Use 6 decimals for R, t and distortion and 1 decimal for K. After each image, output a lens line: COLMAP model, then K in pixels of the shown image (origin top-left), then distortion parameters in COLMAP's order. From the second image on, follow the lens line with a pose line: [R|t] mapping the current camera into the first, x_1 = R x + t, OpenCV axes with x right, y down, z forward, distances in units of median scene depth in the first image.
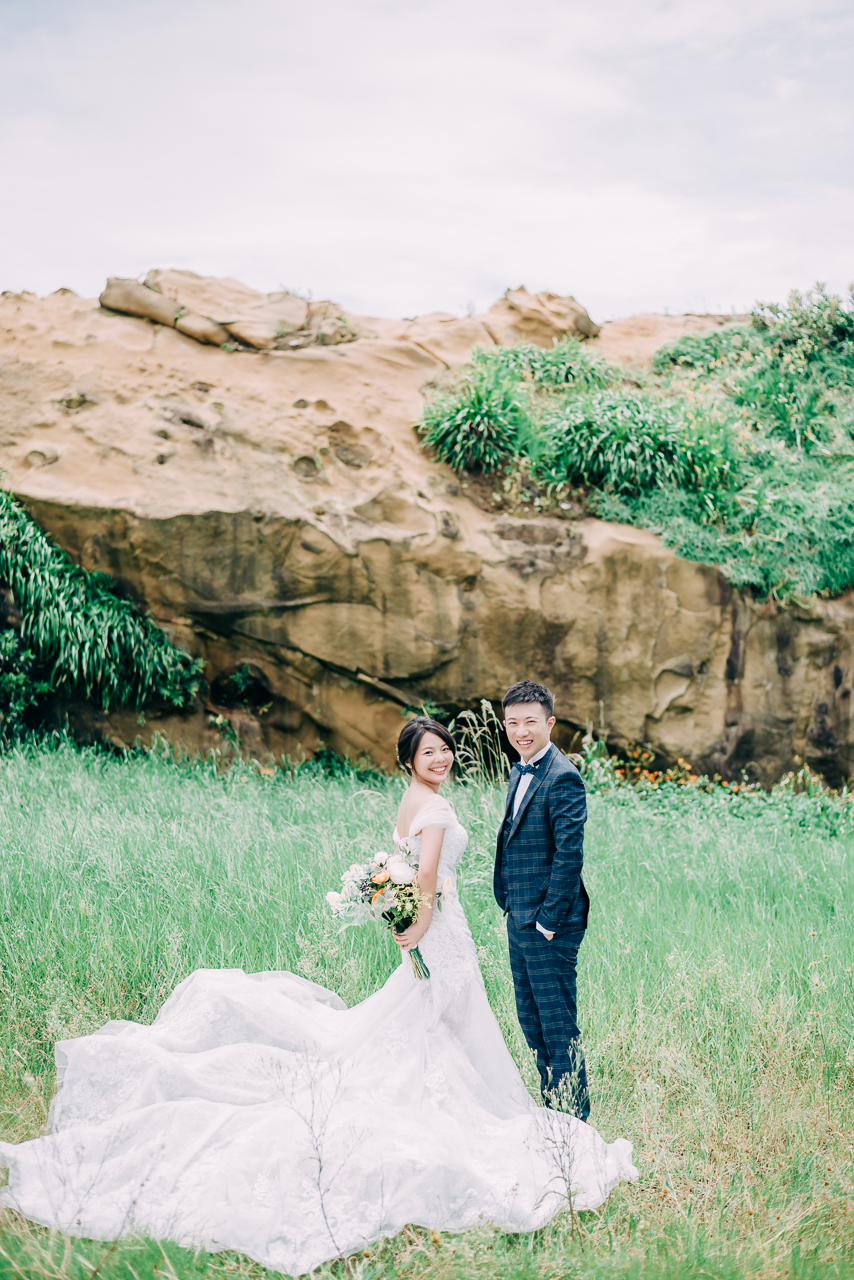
lens RADIAL K [[1891.3, 0, 427.9], [0, 1891.3, 607.1], [0, 0, 1]] dist [-0.023883, 0.030072]
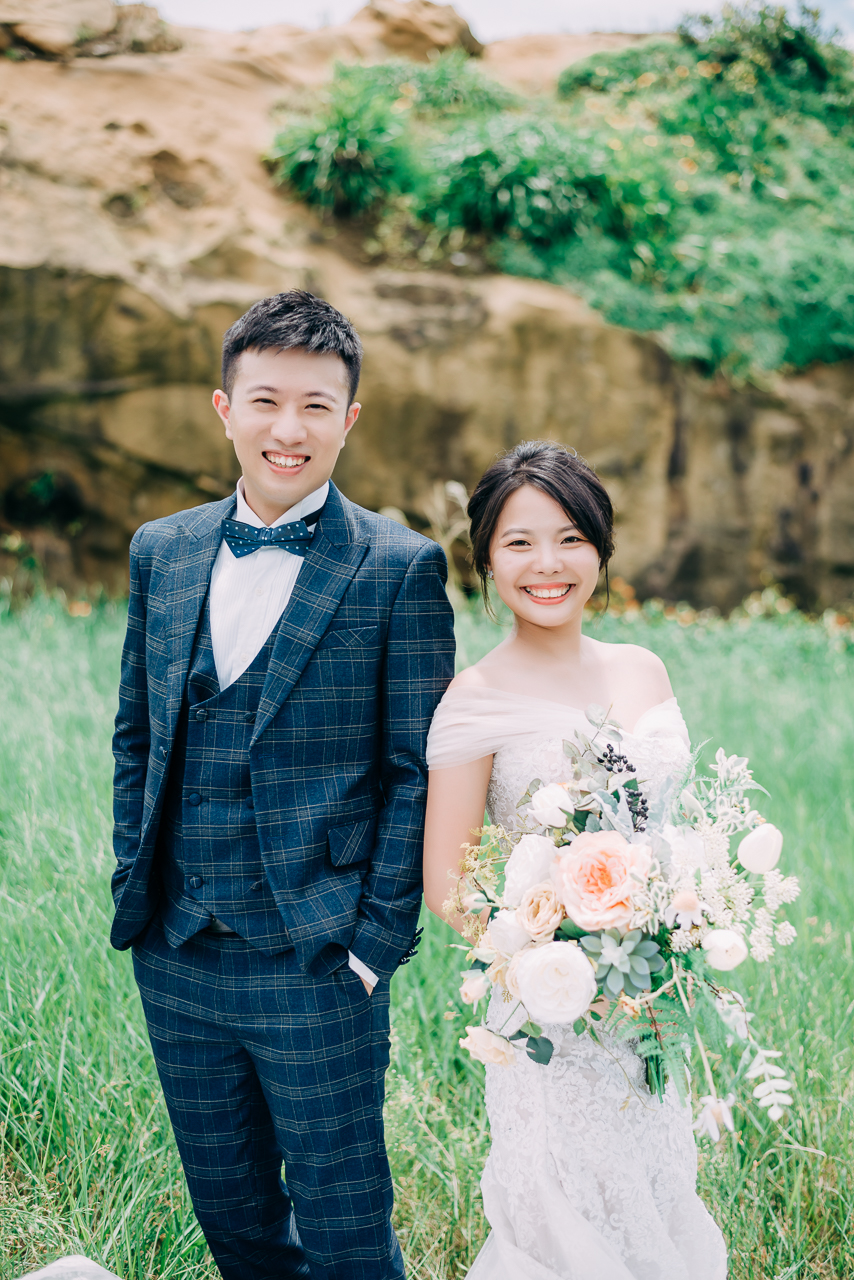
lens RADIAL K [[1891.3, 0, 427.9], [0, 1891.3, 607.1], [0, 0, 1]] dist [-0.023883, 0.030072]
pose [[0.994763, -0.020131, 0.100206, -0.021242], [0.011134, 0.995920, 0.089551, 0.019345], [-0.101600, -0.087966, 0.990929, 0.222009]]
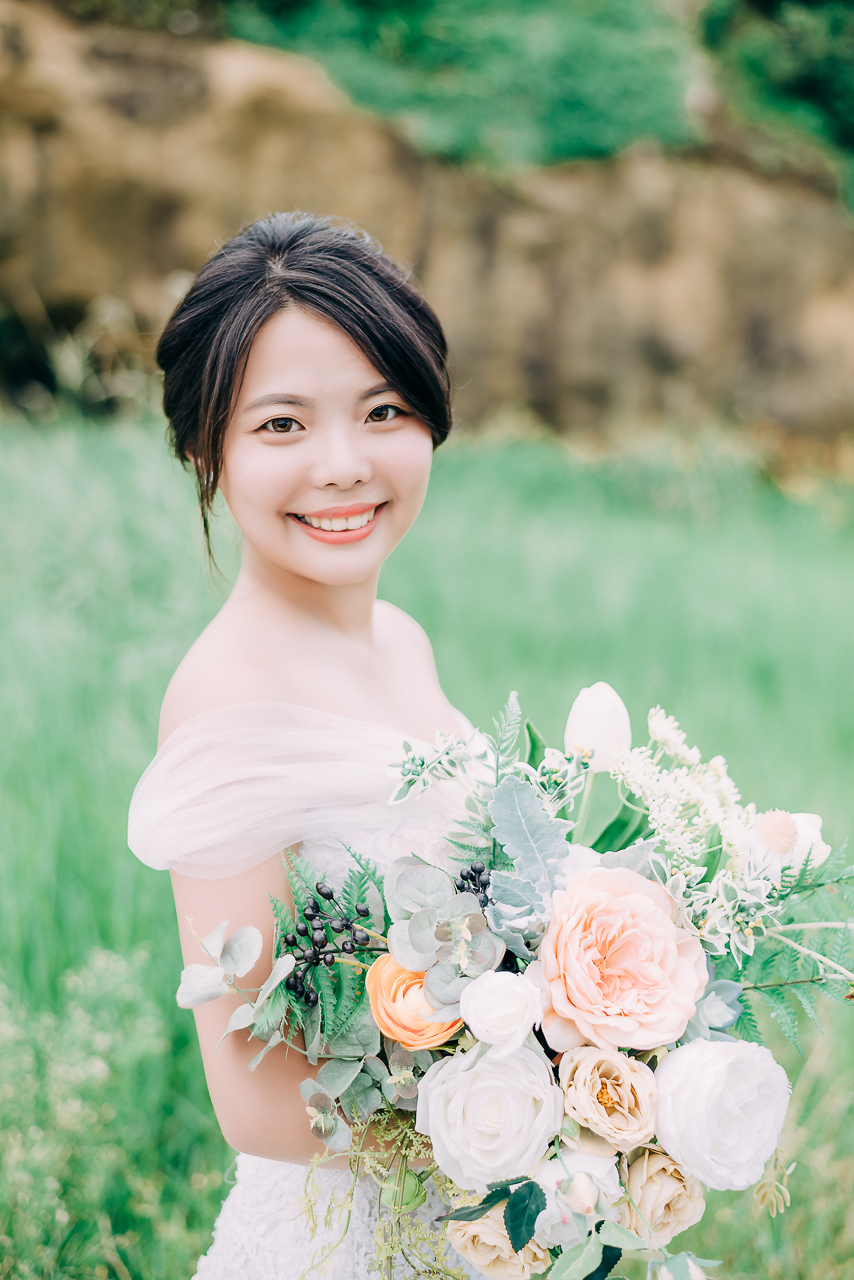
lens RADIAL K [[1891.3, 0, 427.9], [0, 1891.3, 607.1], [0, 0, 1]] dist [-0.023883, 0.030072]
pose [[0.969167, -0.013839, 0.246016, -0.012534], [-0.034720, 0.980790, 0.191950, 0.020351], [-0.243947, -0.194573, 0.950069, 0.292505]]
